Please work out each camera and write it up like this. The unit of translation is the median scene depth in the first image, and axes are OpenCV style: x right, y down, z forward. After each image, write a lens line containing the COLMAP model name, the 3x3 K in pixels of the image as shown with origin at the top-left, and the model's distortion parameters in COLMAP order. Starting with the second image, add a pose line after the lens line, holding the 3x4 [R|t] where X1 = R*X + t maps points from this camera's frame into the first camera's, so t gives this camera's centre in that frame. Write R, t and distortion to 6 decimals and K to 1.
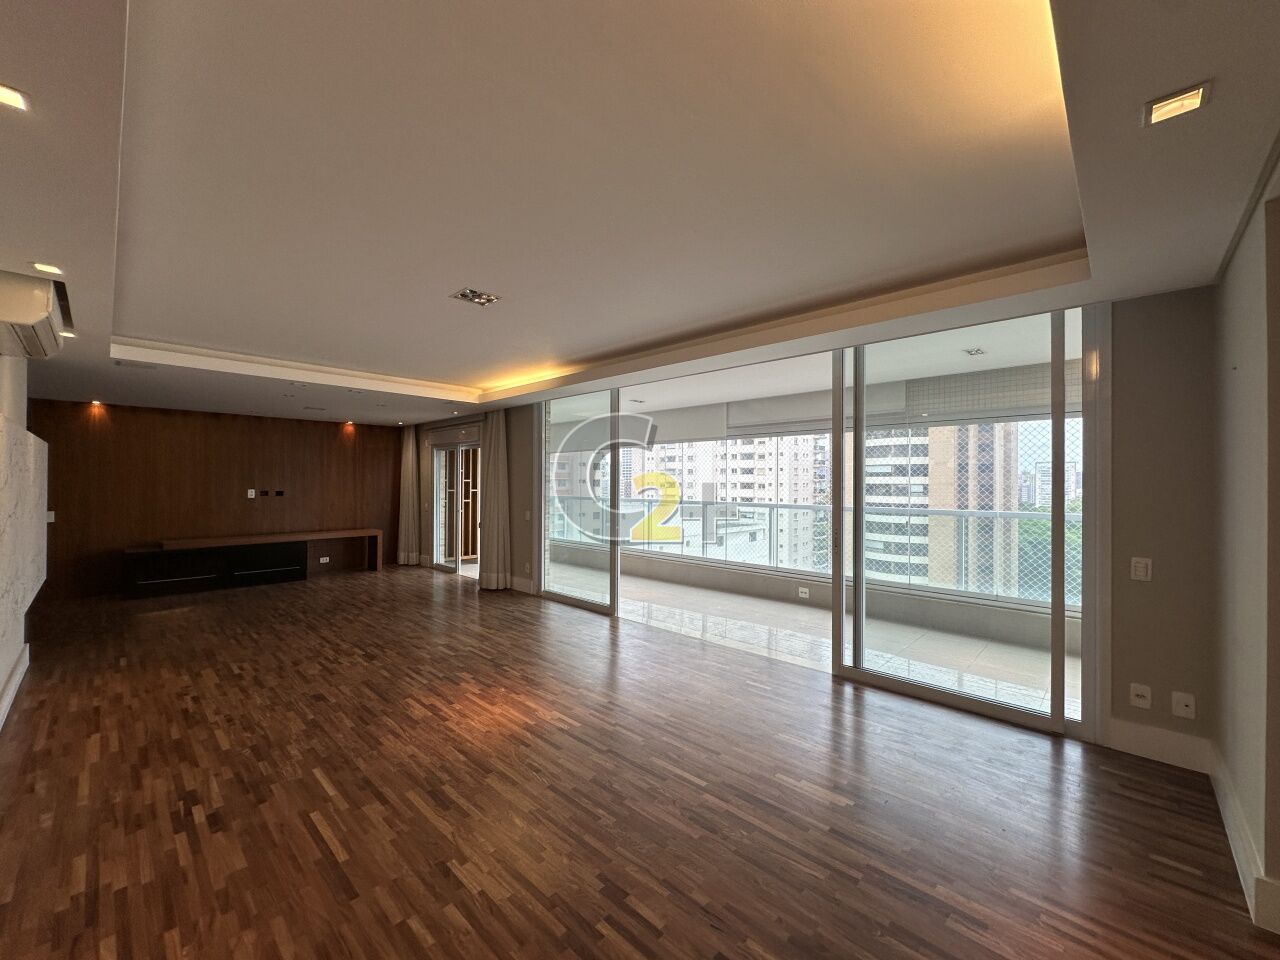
lens RADIAL K [[510.5, 0, 639.7], [0, 510.5, 480.6], [0, 0, 1]] dist [0.000145, 0.000011]
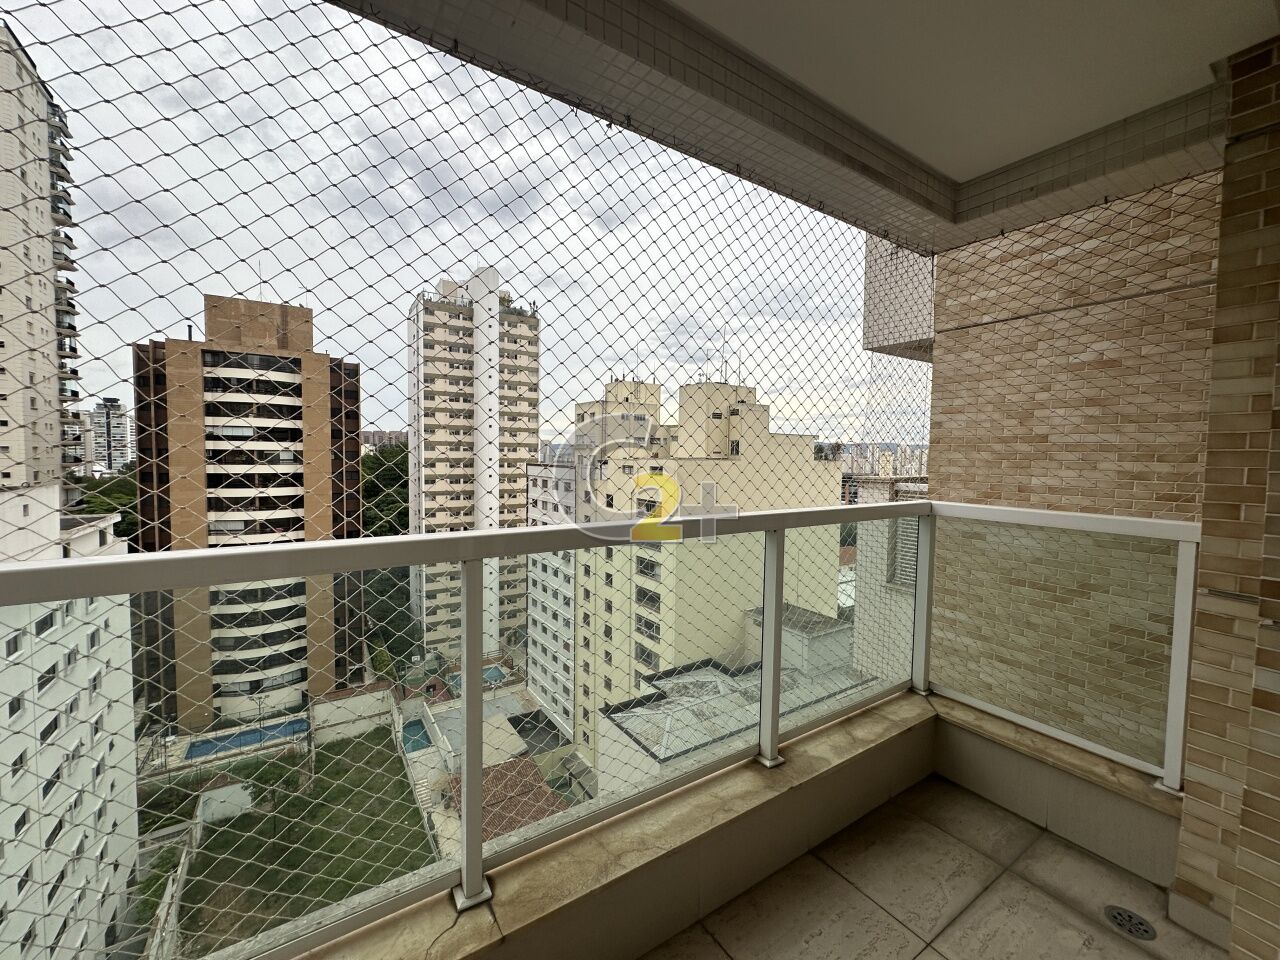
lens RADIAL K [[510.5, 0, 639.0], [0, 510.5, 478.4], [0, 0, 1]] dist [0.000145, 0.000011]
pose [[0.225837, -0.049907, 0.972886, -0.176193], [-0.013217, 0.998438, 0.054286, -0.000727], [-0.974075, -0.025118, 0.224825, 0.203472]]
